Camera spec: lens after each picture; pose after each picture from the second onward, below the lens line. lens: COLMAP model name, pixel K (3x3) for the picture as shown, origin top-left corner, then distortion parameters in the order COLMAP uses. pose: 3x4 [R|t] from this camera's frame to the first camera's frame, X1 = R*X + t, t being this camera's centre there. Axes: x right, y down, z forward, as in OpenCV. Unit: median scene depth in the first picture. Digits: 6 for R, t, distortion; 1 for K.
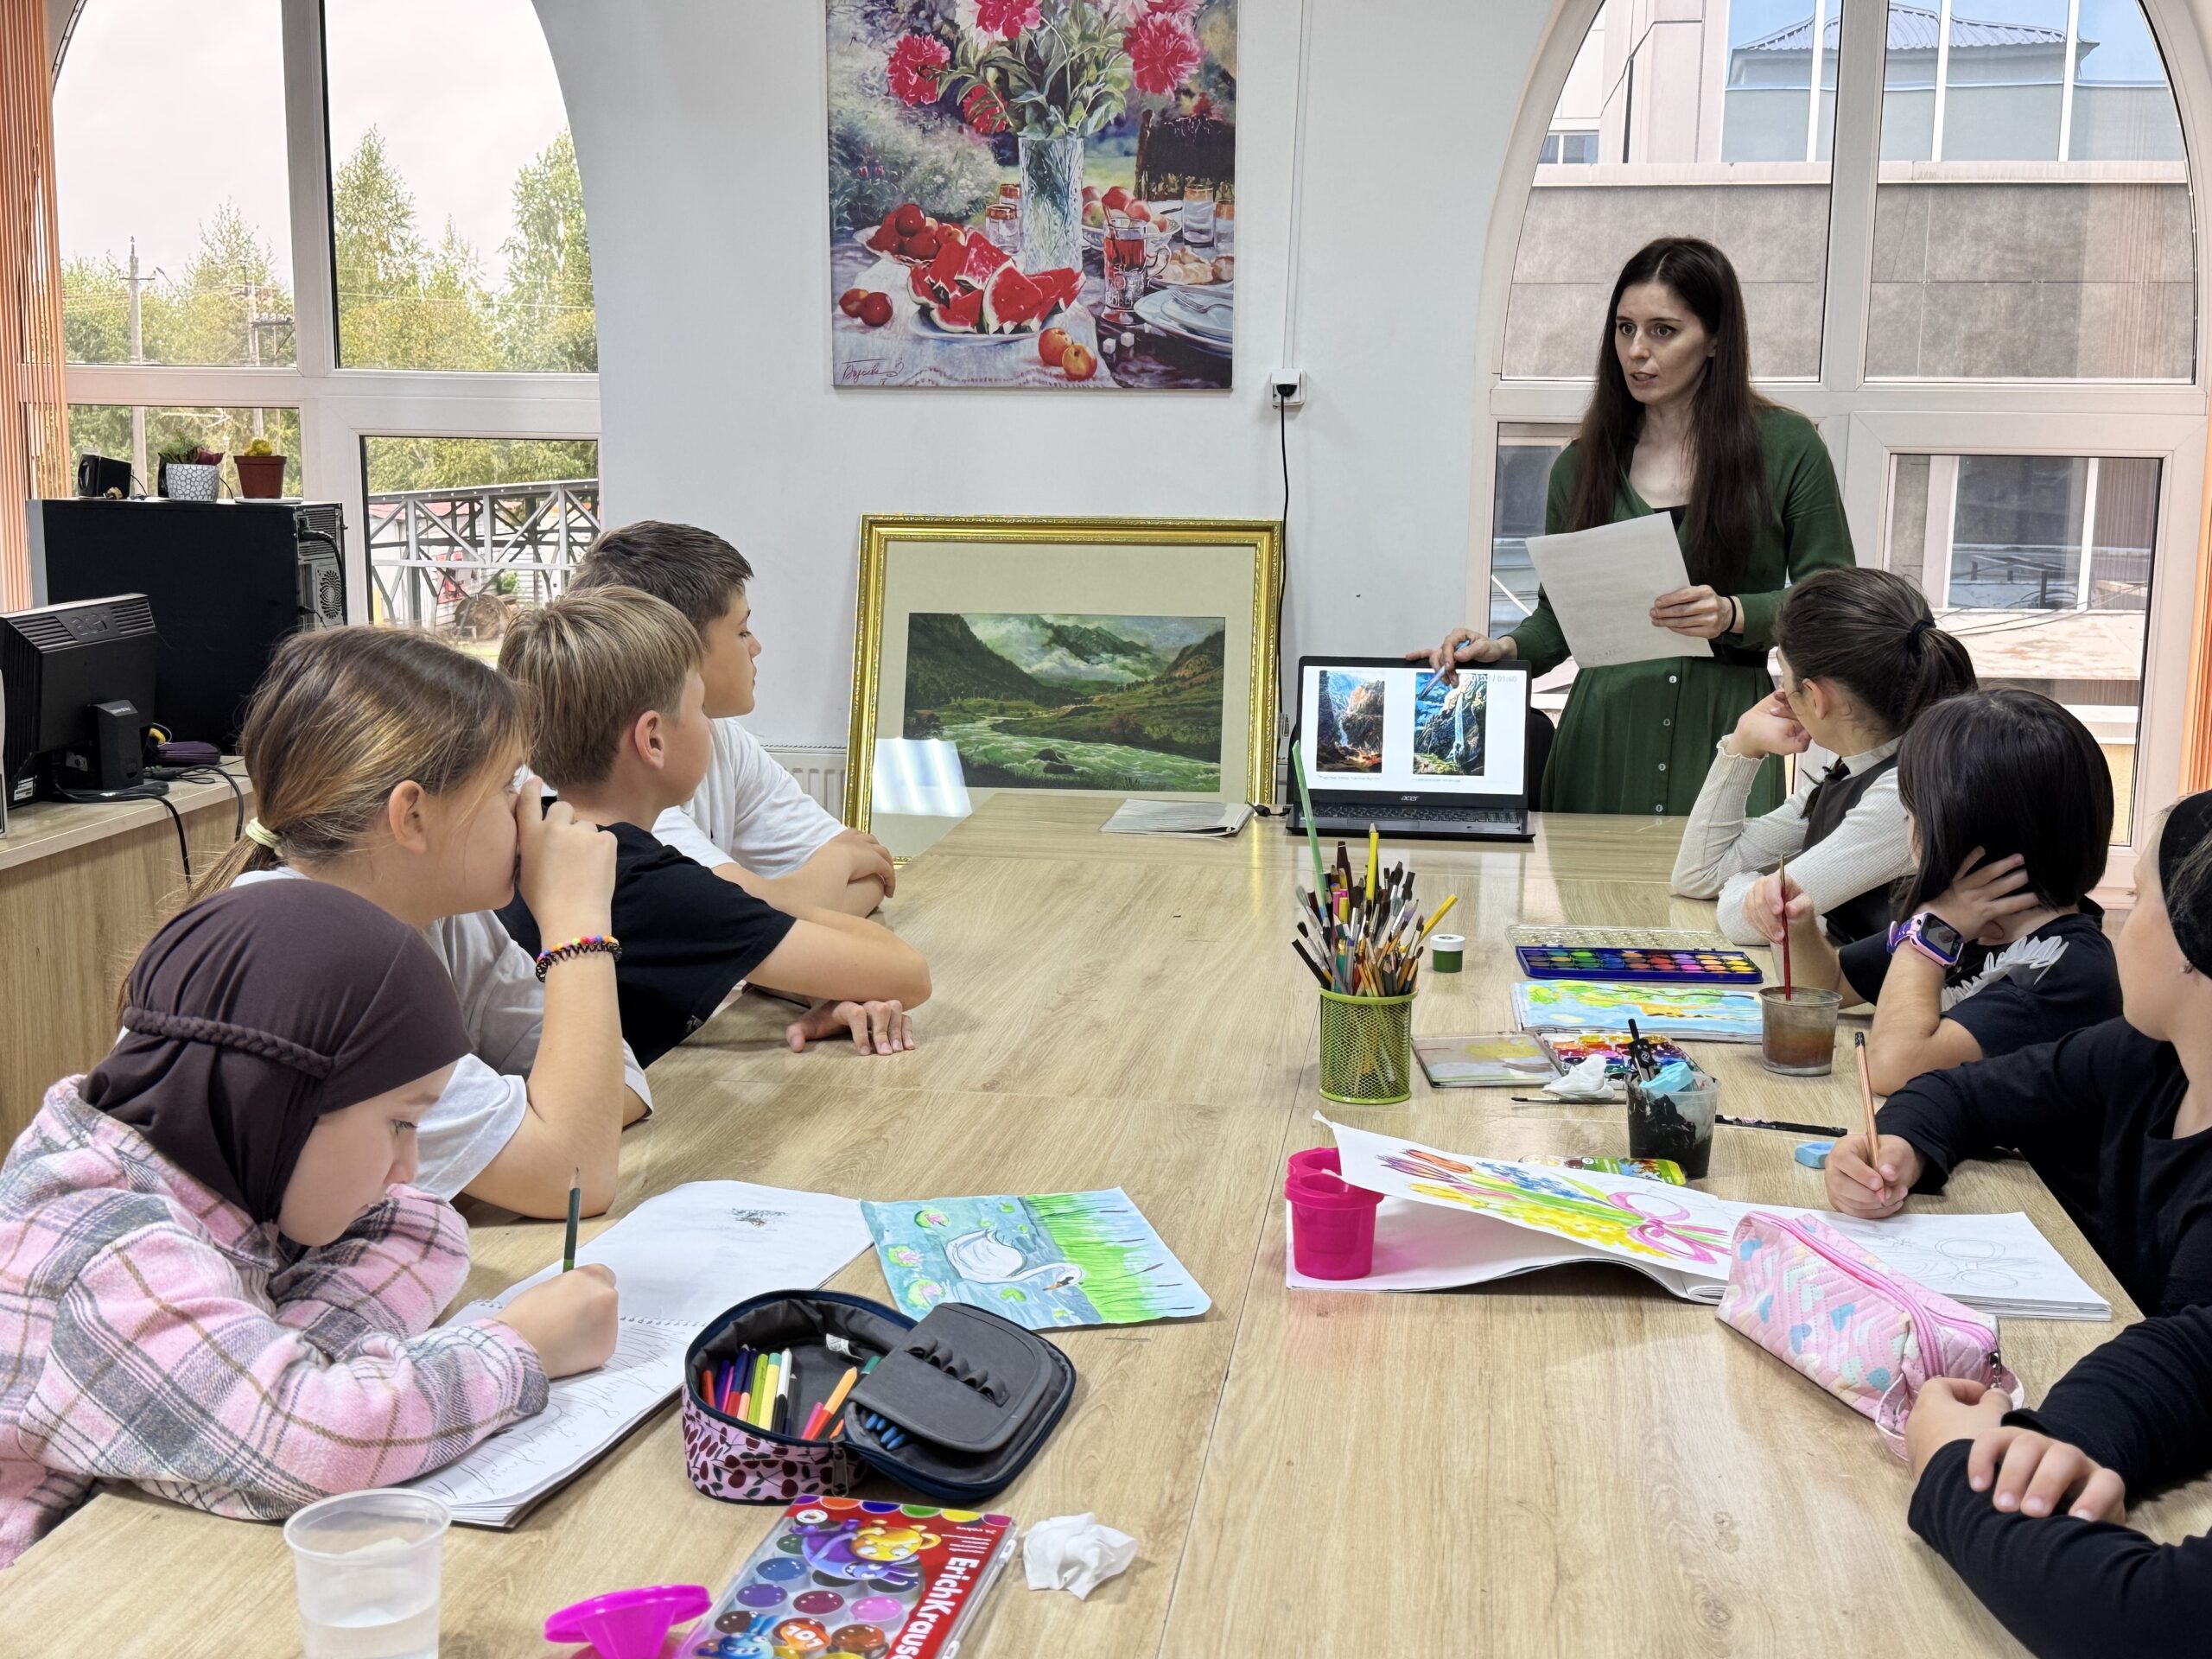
lens RADIAL K [[2535.4, 0, 1159.7], [0, 2535.4, 906.1], [0, 0, 1]] dist [0.062738, 0.000000]
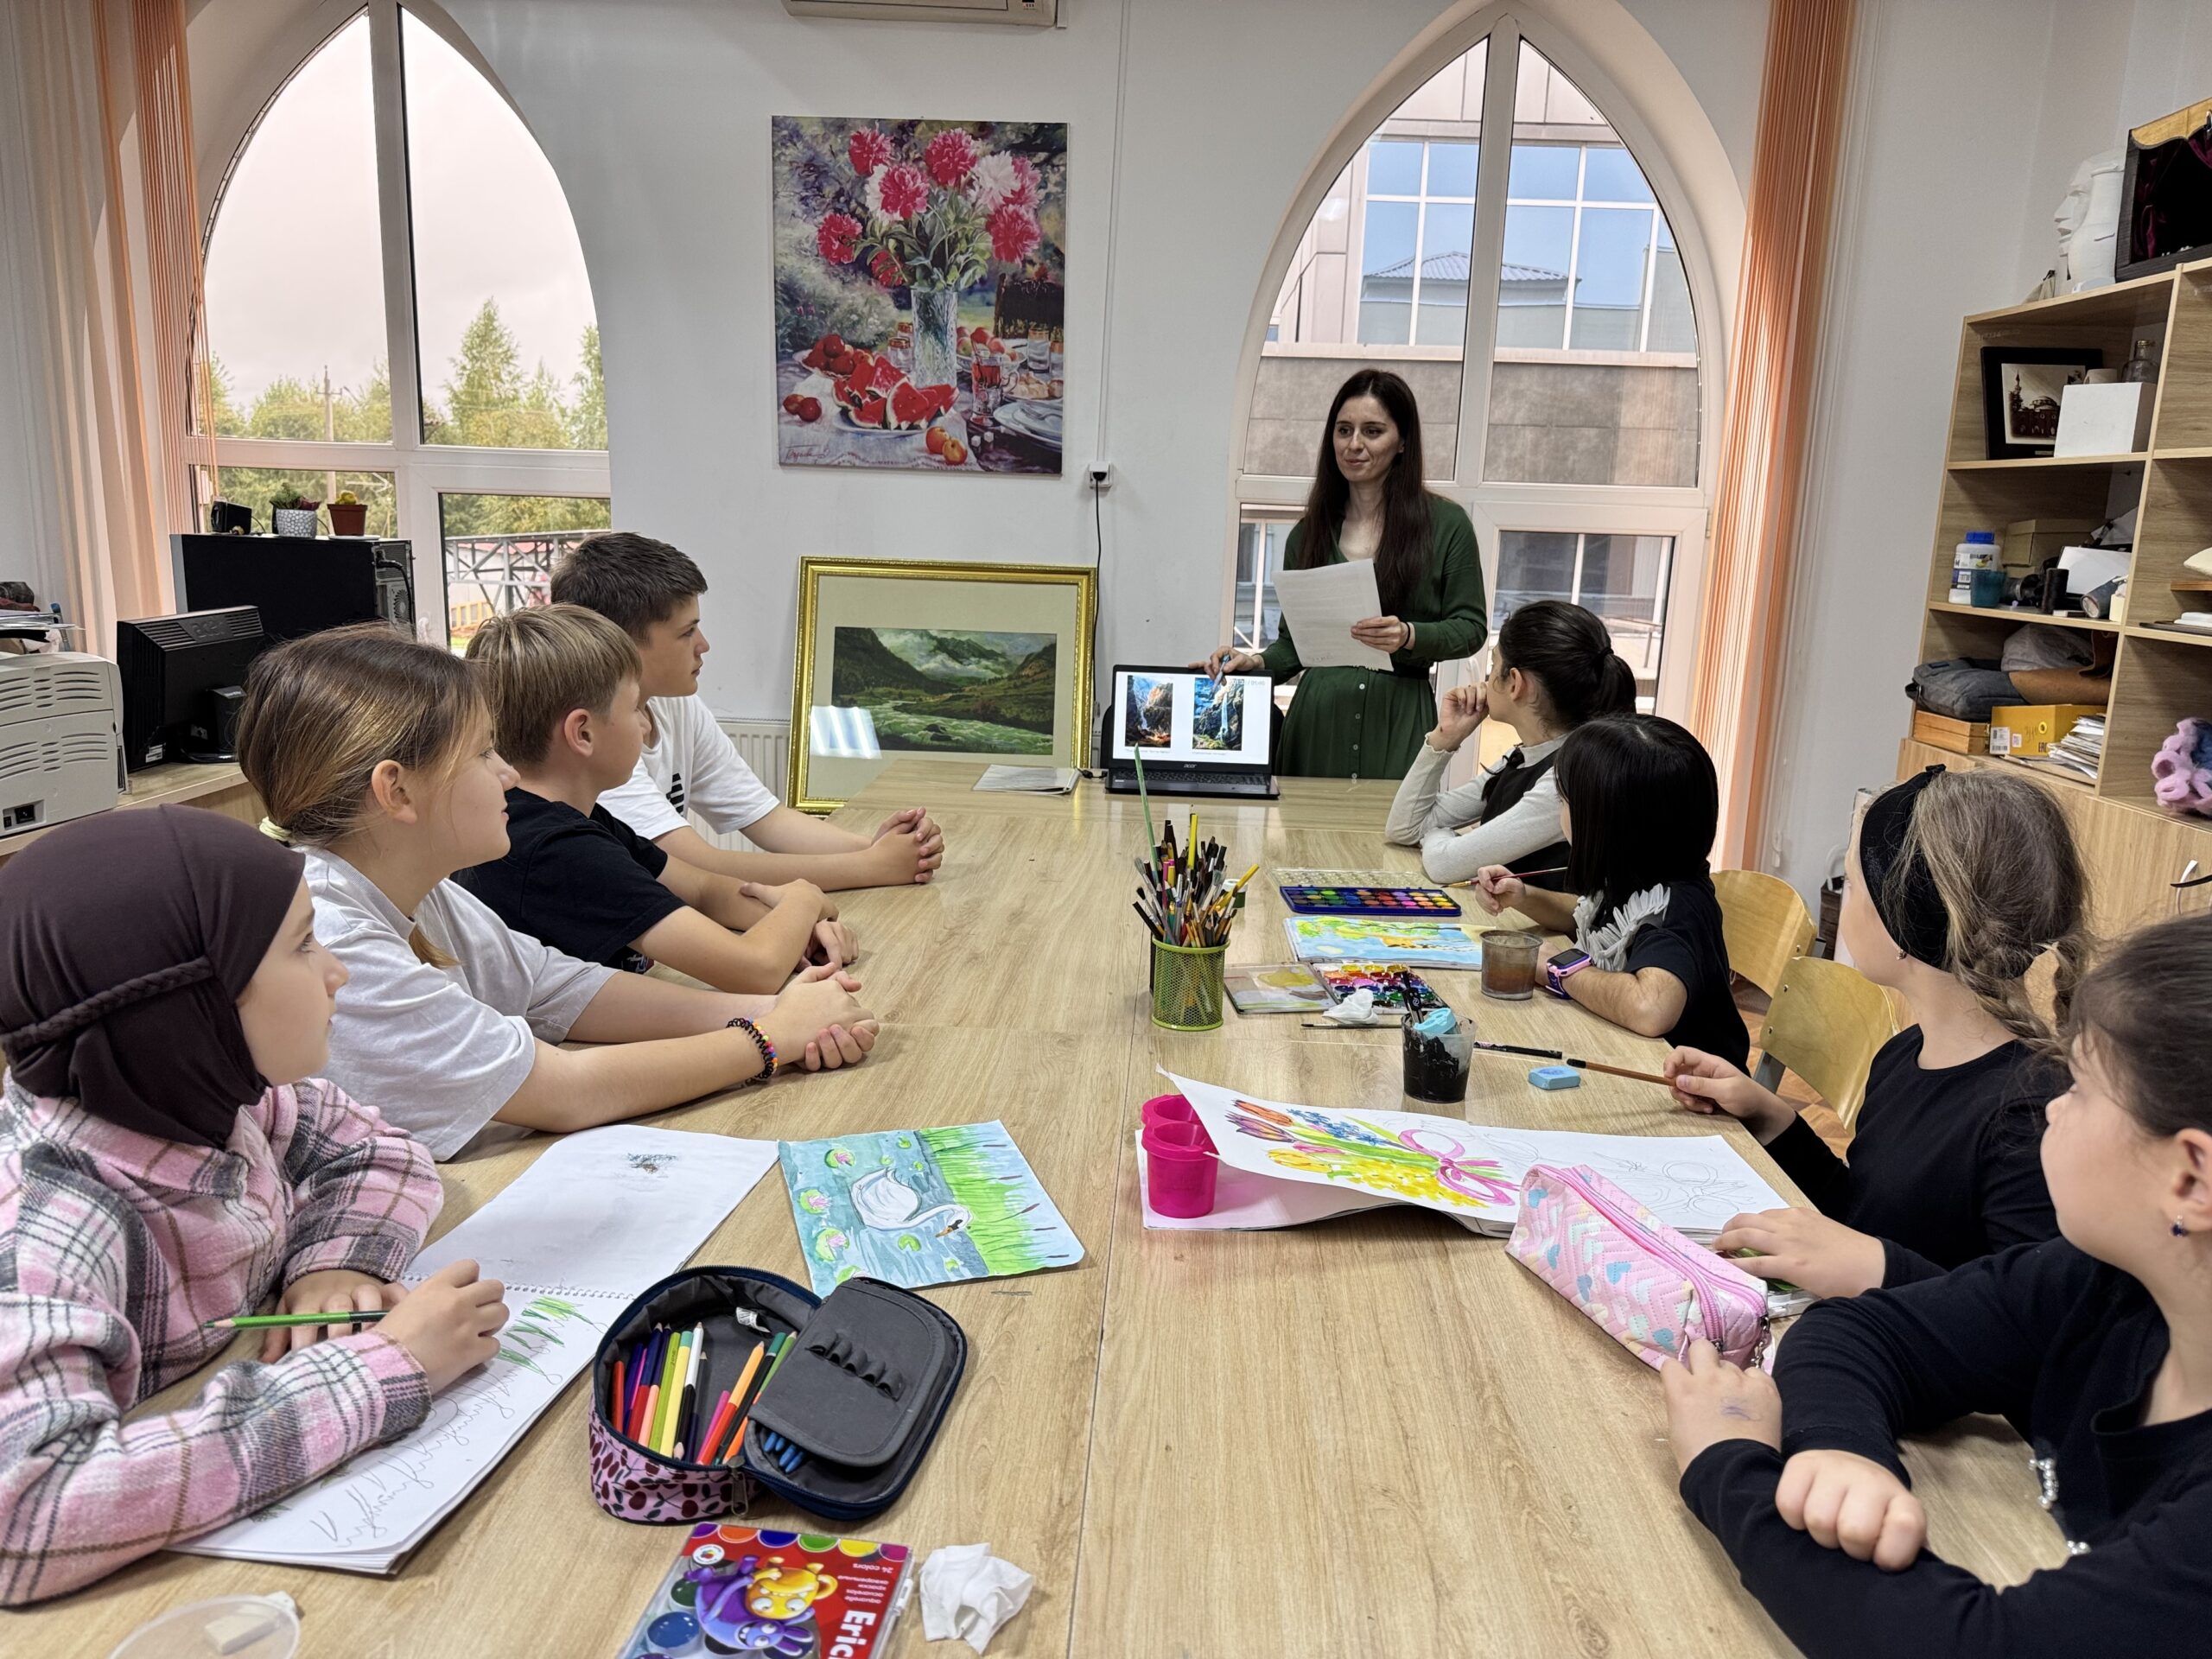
lens RADIAL K [[1551.7, 0, 1138.0], [0, 1551.7, 884.2], [0, 0, 1]] dist [0.040052, -0.048461]
pose [[0.996030, 0.001610, 0.089002, -0.011723], [-0.006155, 0.998689, 0.050817, -0.029936], [-0.088804, -0.051163, 0.994734, 0.198654]]
